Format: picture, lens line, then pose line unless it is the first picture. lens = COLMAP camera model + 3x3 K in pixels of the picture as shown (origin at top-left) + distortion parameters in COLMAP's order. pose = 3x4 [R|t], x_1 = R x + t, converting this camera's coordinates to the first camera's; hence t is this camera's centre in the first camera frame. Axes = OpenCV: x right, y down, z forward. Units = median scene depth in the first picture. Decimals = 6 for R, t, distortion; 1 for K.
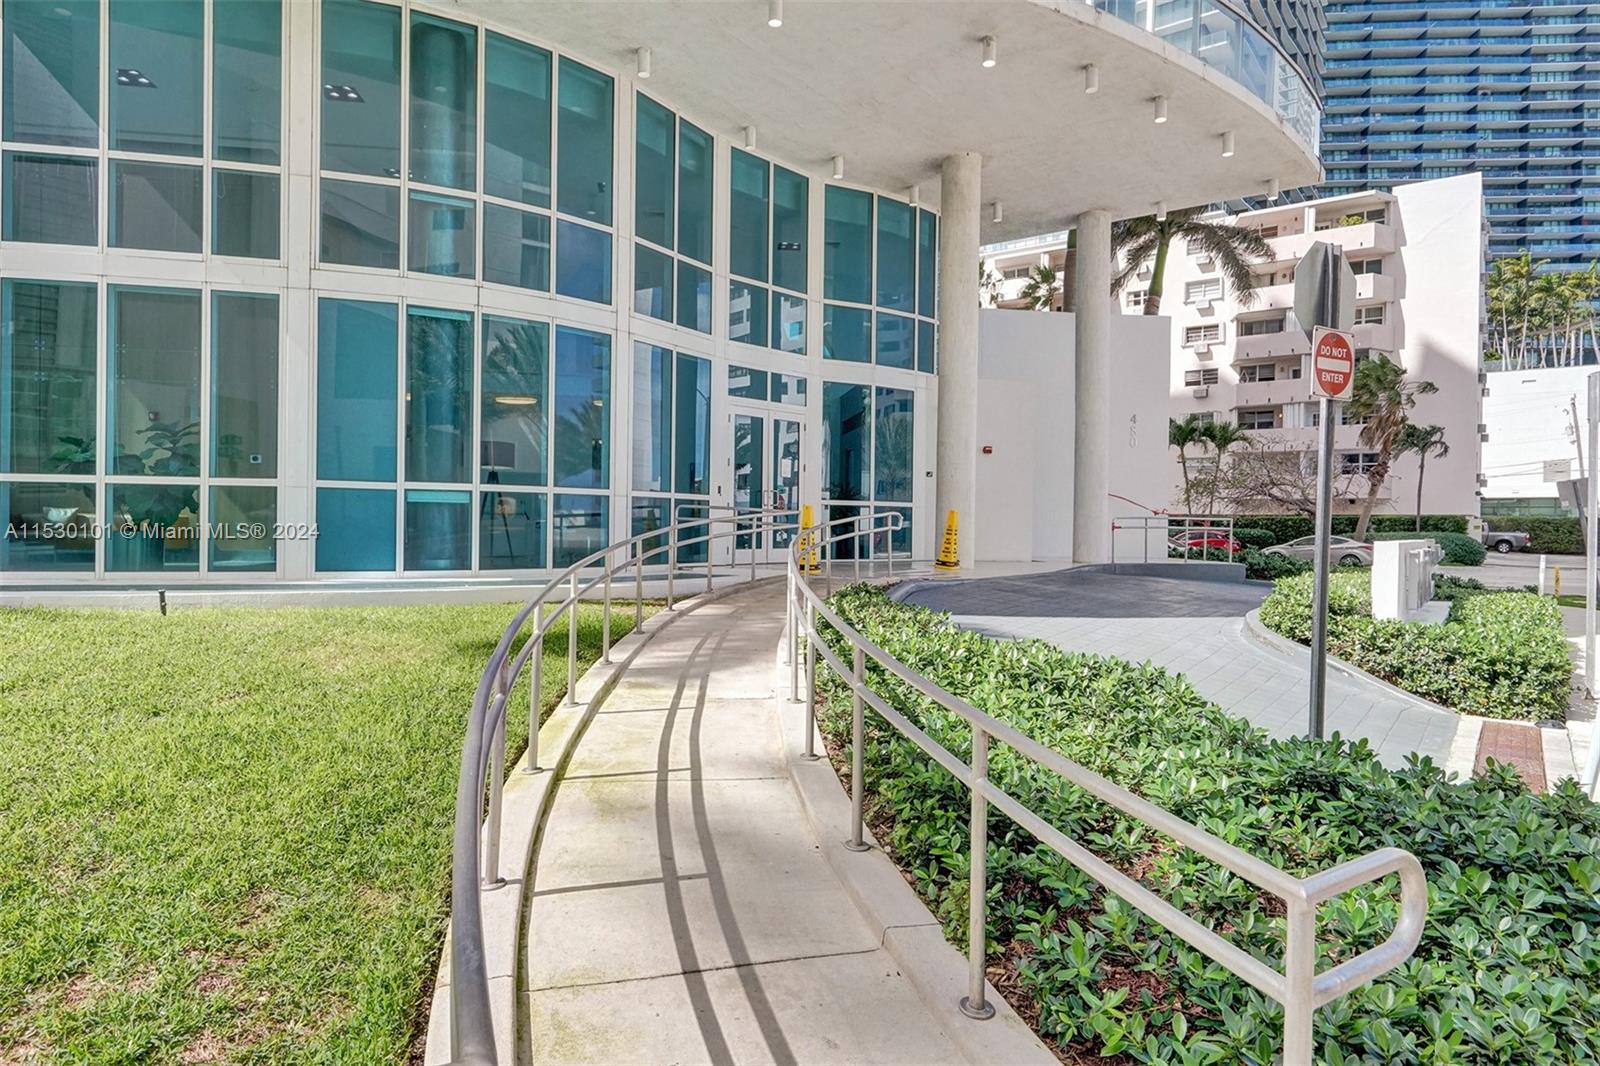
lens RADIAL K [[904.2, 0, 800.5], [0, 904.2, 531.7], [0, 0, 1]] dist [0.016233, -0.002995]
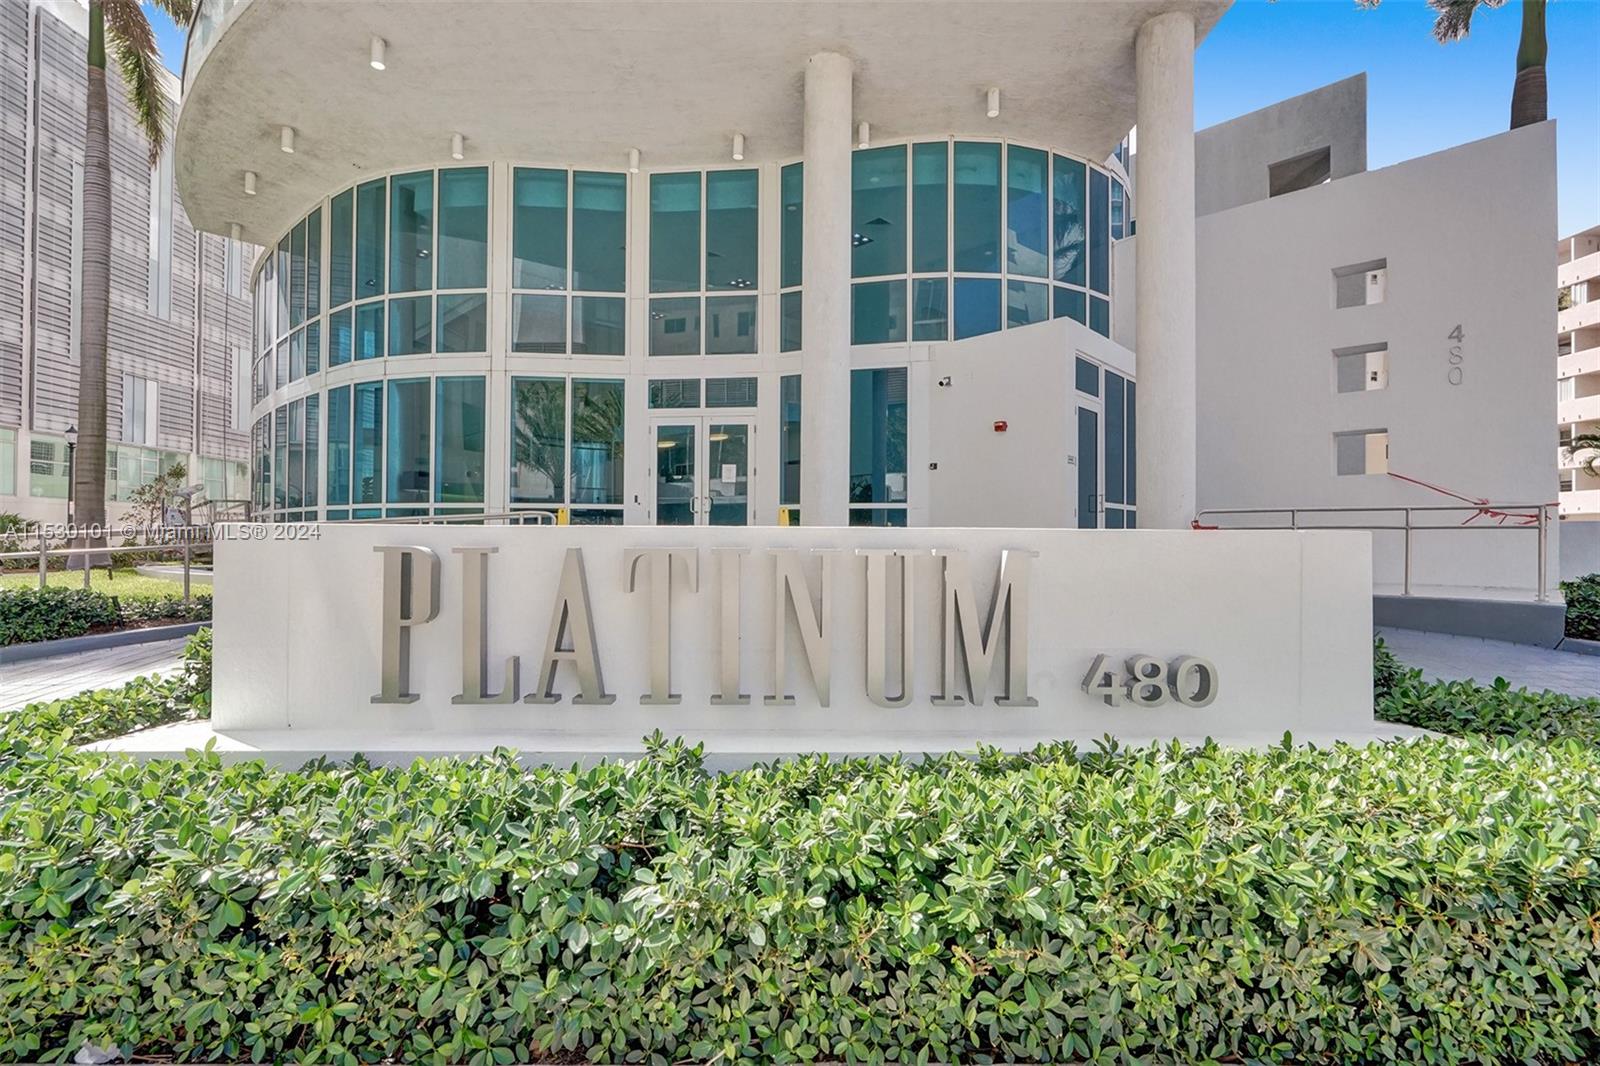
lens RADIAL K [[738.3, 0, 796.9], [0, 738.3, 536.6], [0, 0, 1]] dist [0.004583, 0.000283]
pose [[0.617486, -0.012165, -0.786488, 0.182090], [-0.005079, 0.999798, -0.019452, 0.003573], [0.786566, 0.016006, 0.617299, 0.158092]]
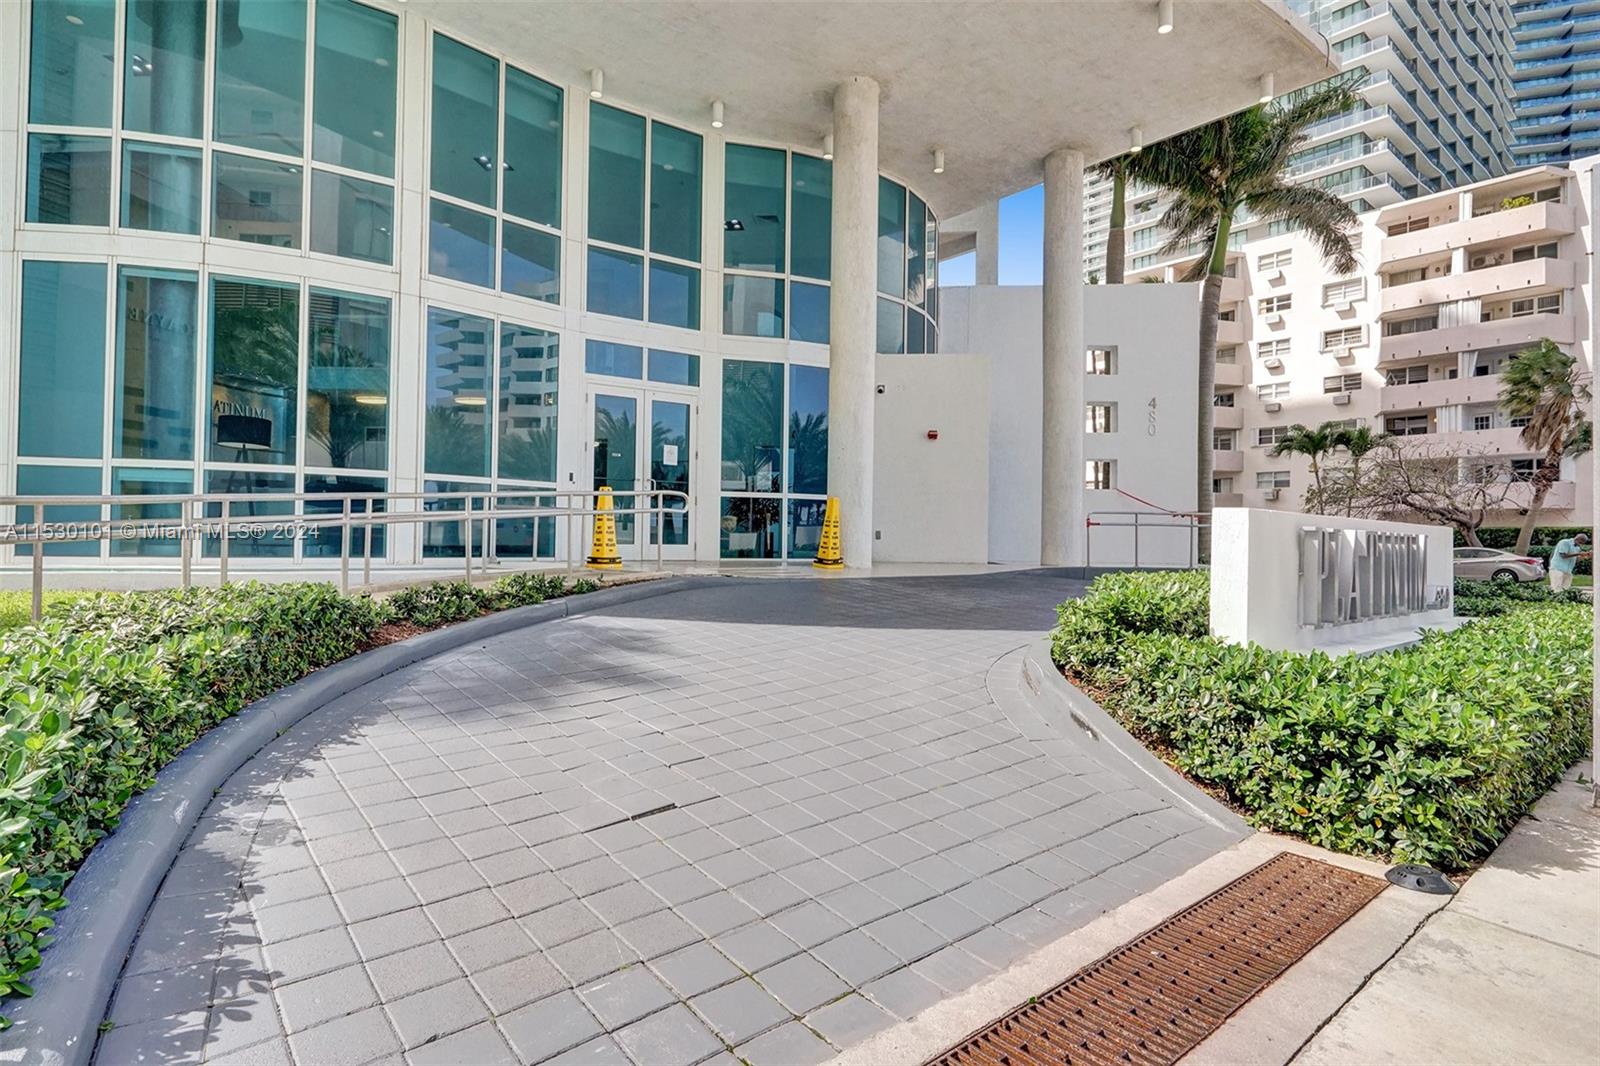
lens RADIAL K [[806.3, 0, 798.5], [0, 806.3, 533.4], [0, 0, 1]] dist [0.000404, 0.000708]
pose [[0.976856, -0.001167, -0.213893, 0.077854], [-0.003254, 0.999788, -0.020318, 0.006392], [0.213872, 0.020544, 0.976646, 0.069445]]
